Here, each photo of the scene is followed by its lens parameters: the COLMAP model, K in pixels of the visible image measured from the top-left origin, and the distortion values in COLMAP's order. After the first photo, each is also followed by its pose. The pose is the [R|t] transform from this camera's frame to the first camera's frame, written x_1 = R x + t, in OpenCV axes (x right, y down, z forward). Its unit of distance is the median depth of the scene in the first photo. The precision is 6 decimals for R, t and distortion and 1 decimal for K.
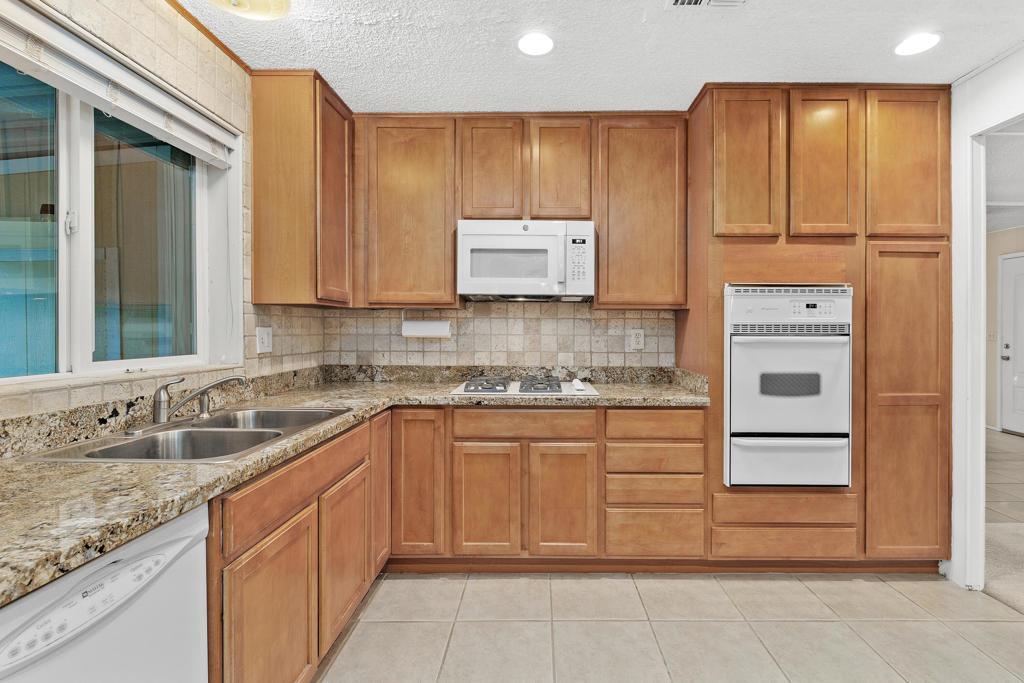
lens RADIAL K [[482.0, 0, 514.0], [0, 482.0, 333.1], [0, 0, 1]] dist [0.000601, -0.000111]
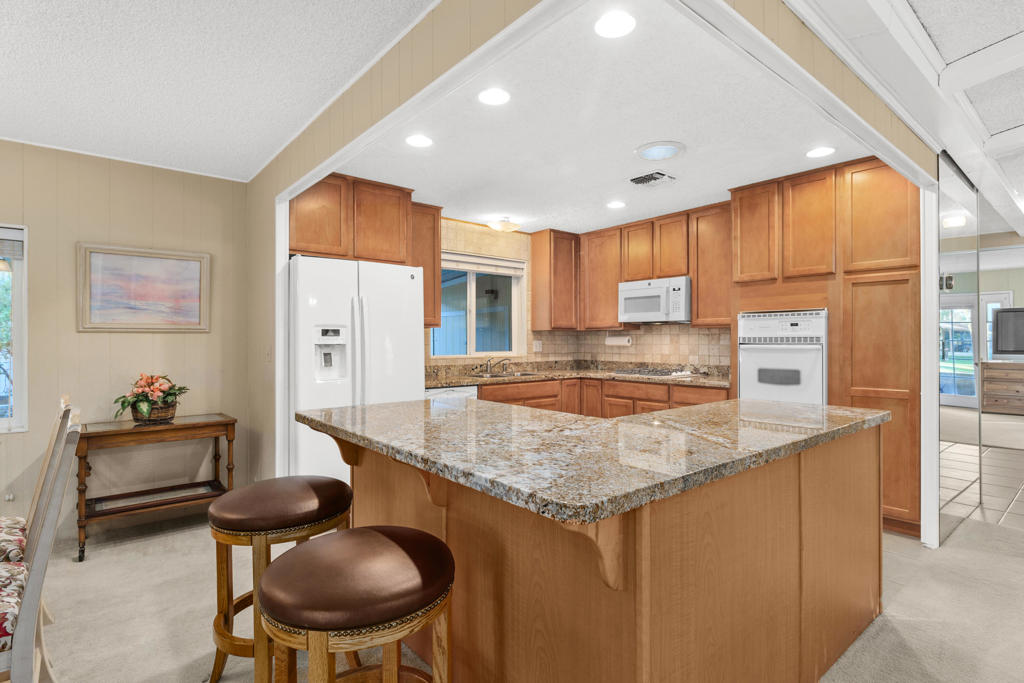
lens RADIAL K [[516.2, 0, 512.0], [0, 516.2, 341.5], [0, 0, 1]] dist [0.000097, 0.000011]
pose [[0.655591, -0.003266, -0.755109, 1.222029], [-0.002632, 0.999975, -0.006611, 0.008482], [0.755112, 0.006322, 0.655566, -0.686910]]
